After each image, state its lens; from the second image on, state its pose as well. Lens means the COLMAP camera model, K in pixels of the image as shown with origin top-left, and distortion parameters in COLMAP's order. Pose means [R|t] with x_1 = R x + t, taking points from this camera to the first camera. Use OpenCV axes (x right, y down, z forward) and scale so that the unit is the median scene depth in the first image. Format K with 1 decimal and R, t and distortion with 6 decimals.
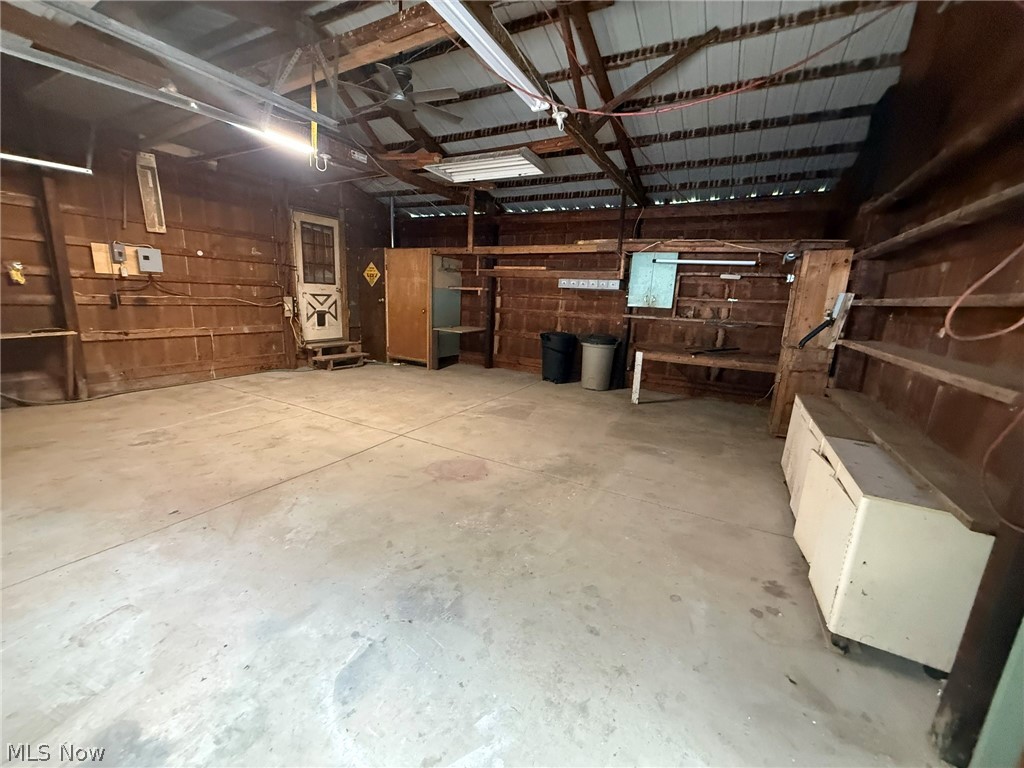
lens RADIAL K [[405.6, 0, 508.6], [0, 405.6, 383.3], [0, 0, 1]] dist [-0.000896, 0.000090]
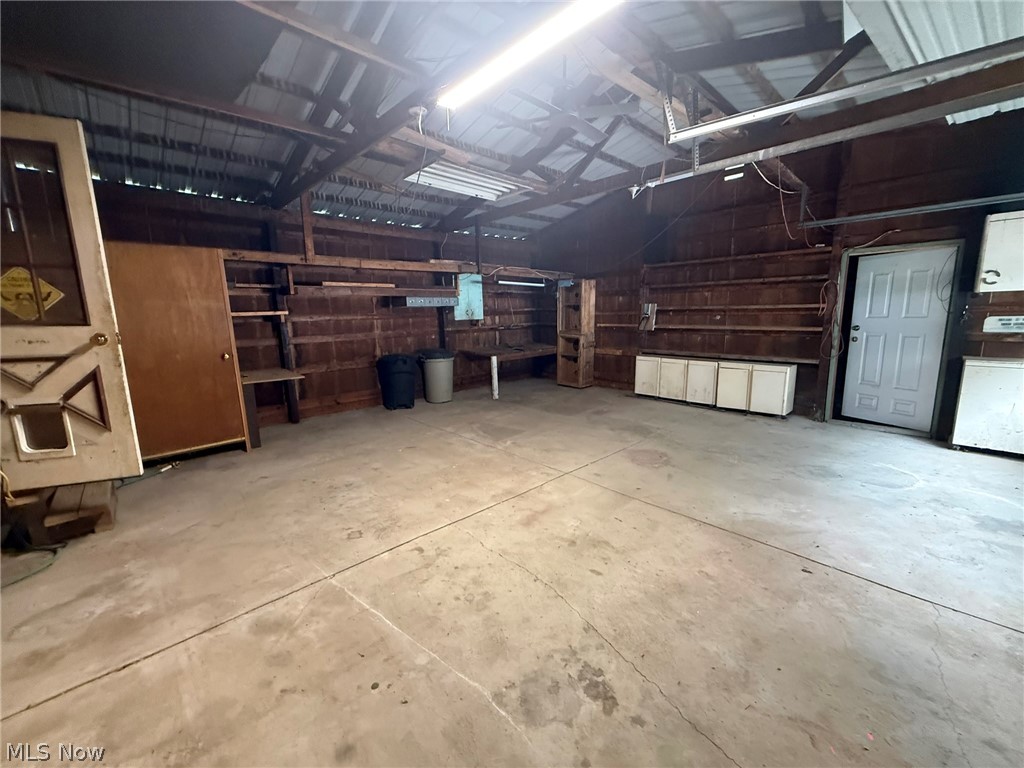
lens RADIAL K [[405.6, 0, 511.4], [0, 405.6, 380.4], [0, 0, 1]] dist [-0.000896, 0.000090]
pose [[0.310538, -0.212714, 0.926455, -1.115445], [0.232558, 0.962023, 0.142929, -0.236657], [-0.921674, 0.171070, 0.348213, 0.763634]]
